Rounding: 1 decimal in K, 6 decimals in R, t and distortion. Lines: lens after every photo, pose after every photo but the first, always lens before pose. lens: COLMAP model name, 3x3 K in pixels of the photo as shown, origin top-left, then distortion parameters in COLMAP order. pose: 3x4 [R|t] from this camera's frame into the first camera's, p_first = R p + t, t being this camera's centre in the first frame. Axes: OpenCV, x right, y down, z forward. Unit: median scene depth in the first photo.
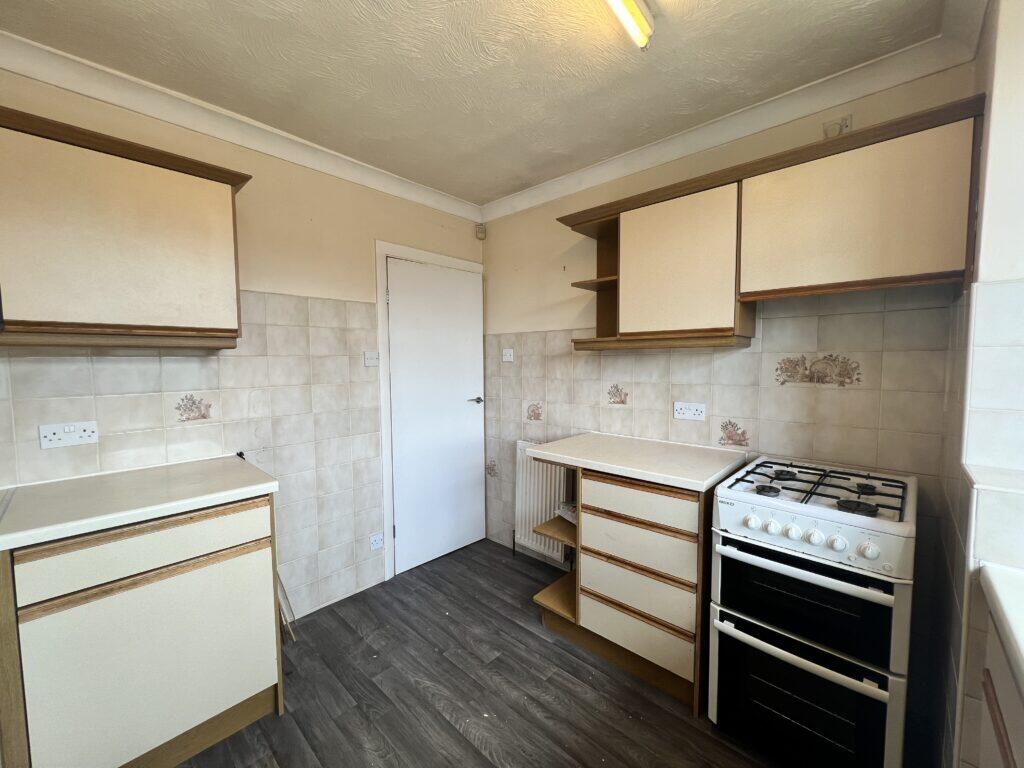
lens RADIAL K [[407.2, 0, 509.2], [0, 407.2, 384.6], [0, 0, 1]] dist [0.000393, 0.001070]
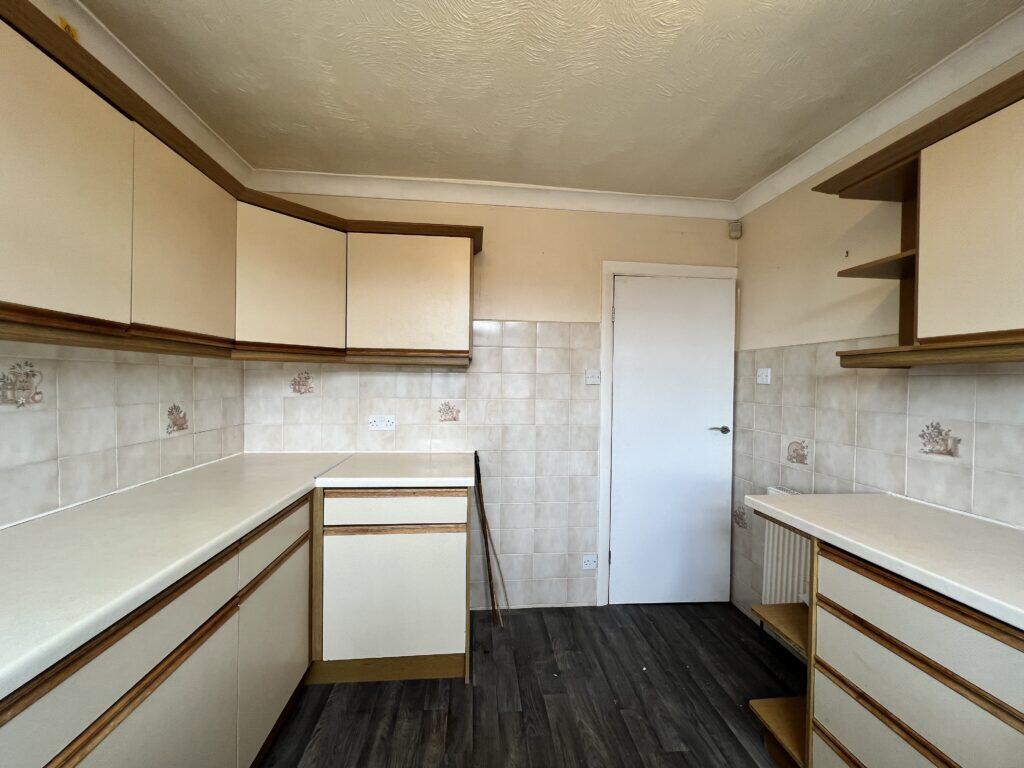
lens RADIAL K [[407.2, 0, 512.4], [0, 407.2, 384.9], [0, 0, 1]] dist [0.000393, 0.001070]
pose [[0.756126, 0.023942, -0.653988, 0.216847], [-0.061986, 0.997458, -0.035150, 0.004331], [0.651484, 0.067115, 0.755688, 0.132153]]
